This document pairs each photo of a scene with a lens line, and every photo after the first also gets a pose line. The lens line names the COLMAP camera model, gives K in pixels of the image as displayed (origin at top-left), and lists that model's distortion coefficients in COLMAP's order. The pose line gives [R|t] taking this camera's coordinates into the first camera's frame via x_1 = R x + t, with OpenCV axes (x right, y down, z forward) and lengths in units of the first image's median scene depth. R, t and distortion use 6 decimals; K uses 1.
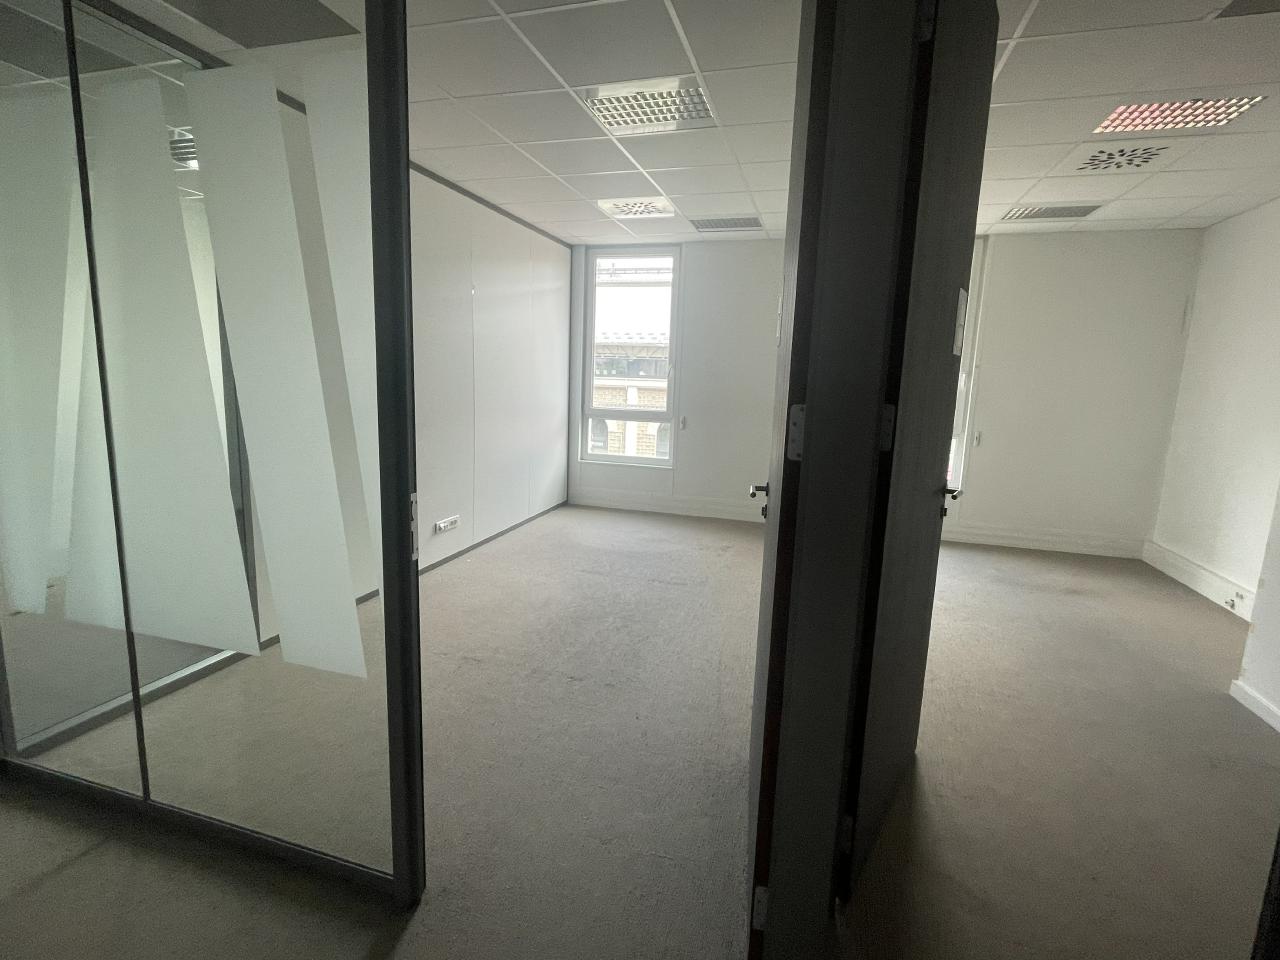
lens RADIAL K [[629.1, 0, 638.3], [0, 629.1, 477.7], [0, 0, 1]] dist [-0.000554, -0.000058]
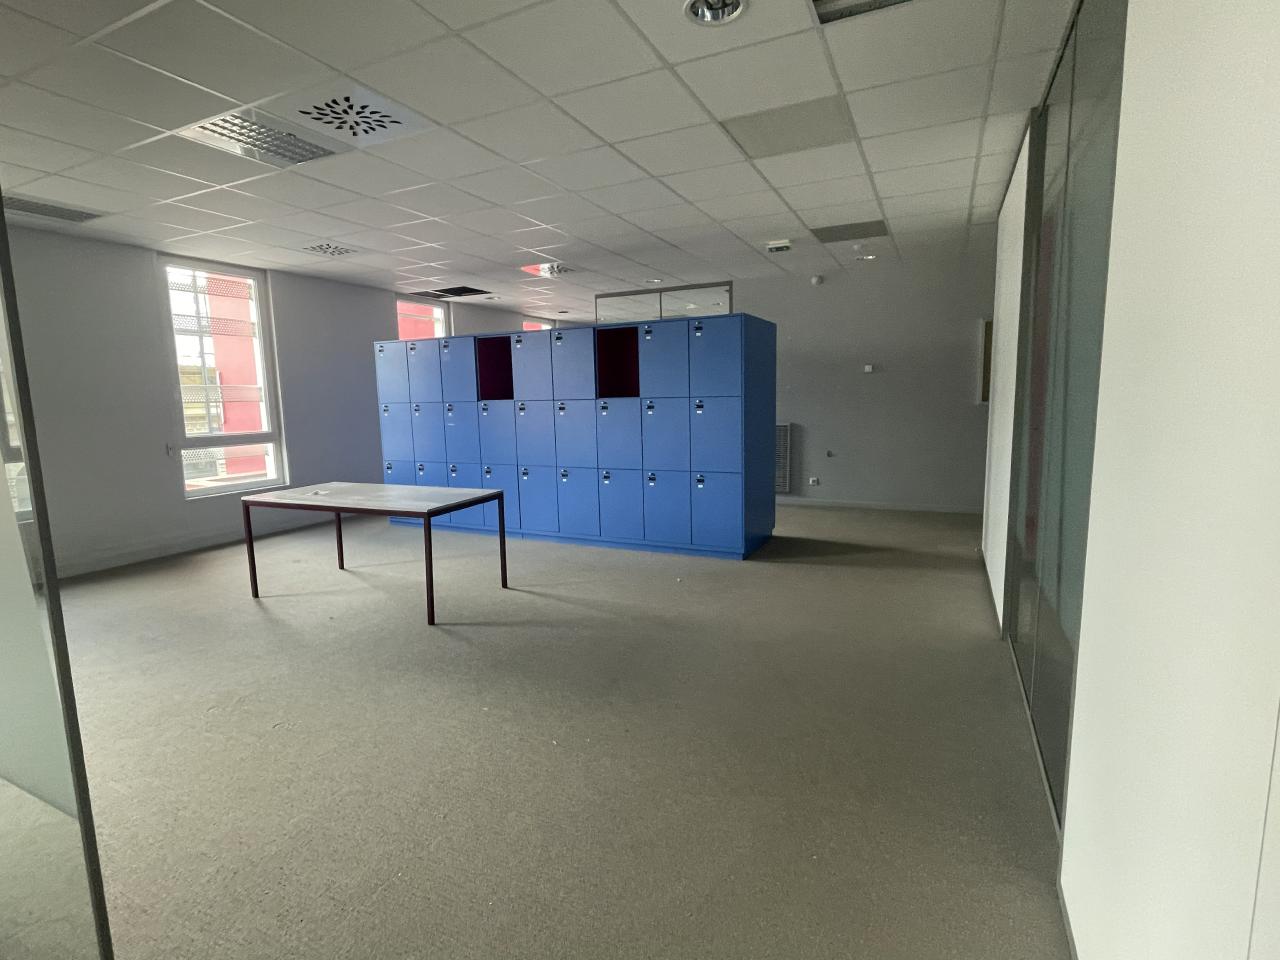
lens RADIAL K [[629.1, 0, 638.3], [0, 629.1, 476.0], [0, 0, 1]] dist [-0.000554, -0.000058]
pose [[0.151087, -0.174265, 0.973039, -0.847176], [0.186891, 0.971622, 0.144992, -0.077208], [-0.970693, 0.159945, 0.179368, 0.271863]]
